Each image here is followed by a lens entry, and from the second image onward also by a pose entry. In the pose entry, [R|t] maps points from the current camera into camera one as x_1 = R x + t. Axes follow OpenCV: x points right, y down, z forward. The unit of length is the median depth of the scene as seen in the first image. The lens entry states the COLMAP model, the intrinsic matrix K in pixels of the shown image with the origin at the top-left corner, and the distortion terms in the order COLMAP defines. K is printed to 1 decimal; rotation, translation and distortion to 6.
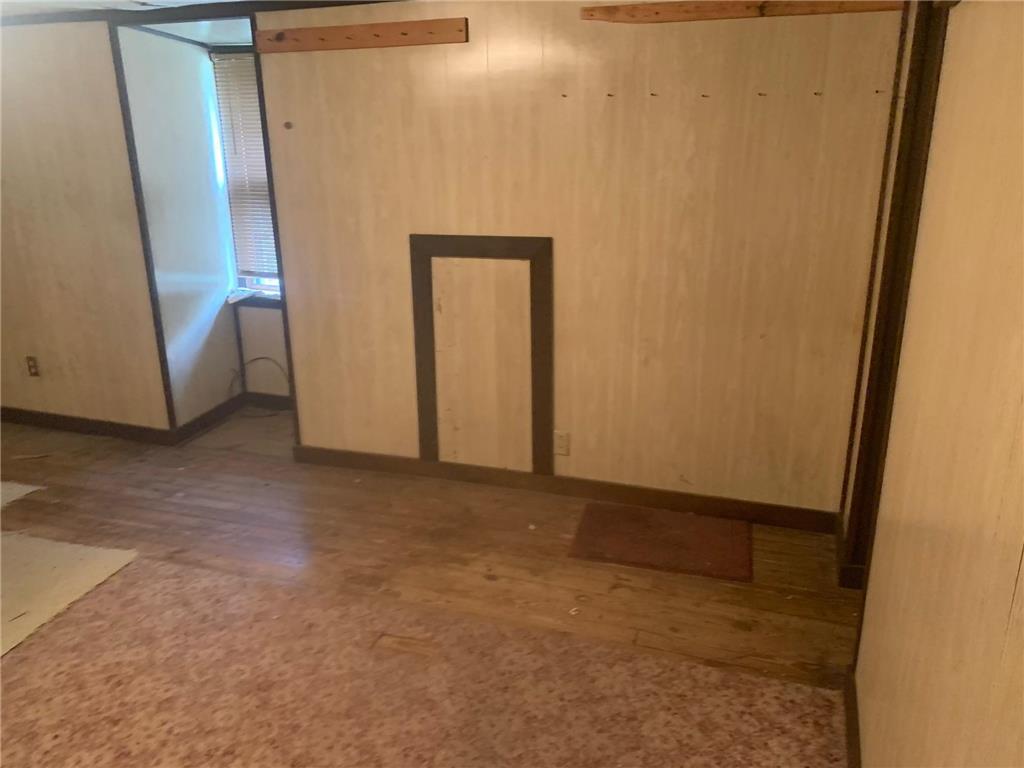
lens RADIAL K [[787.0, 0, 520.5], [0, 787.0, 370.6], [0, 0, 1]] dist [0.026043, -0.033610]
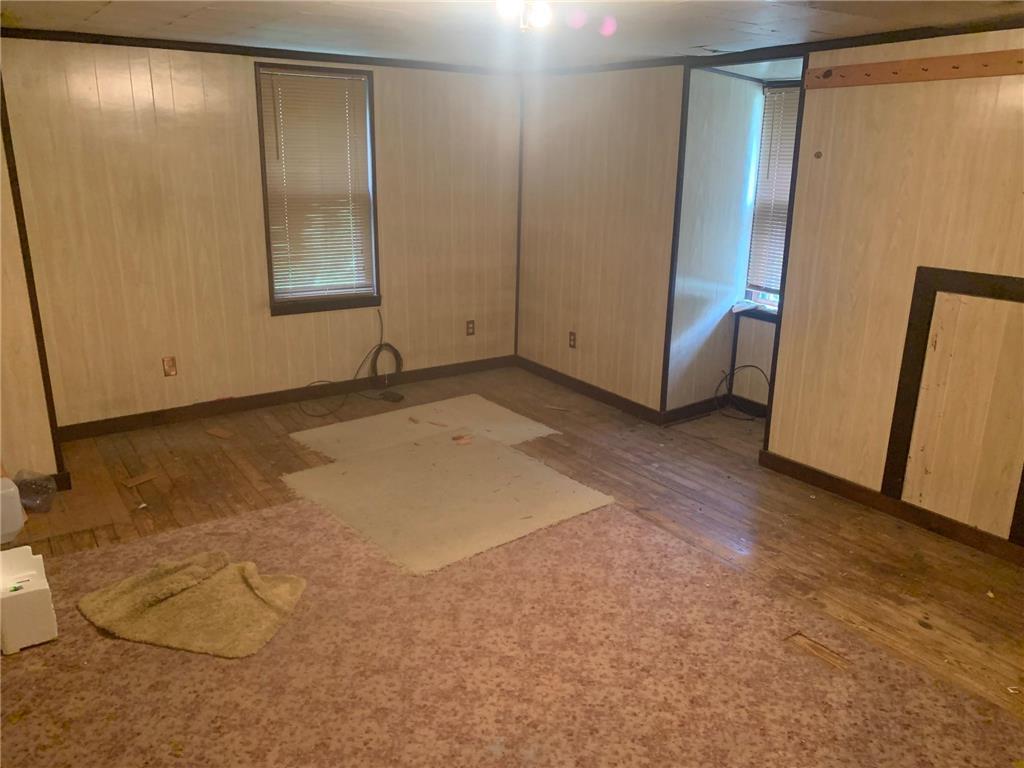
lens RADIAL K [[787.0, 0, 509.3], [0, 787.0, 383.3], [0, 0, 1]] dist [0.026043, -0.033610]
pose [[0.791853, 0.194353, -0.578961, 0.059509], [-0.199361, 0.978339, 0.055752, 0.018896], [0.577256, 0.071275, 0.813447, -0.101242]]
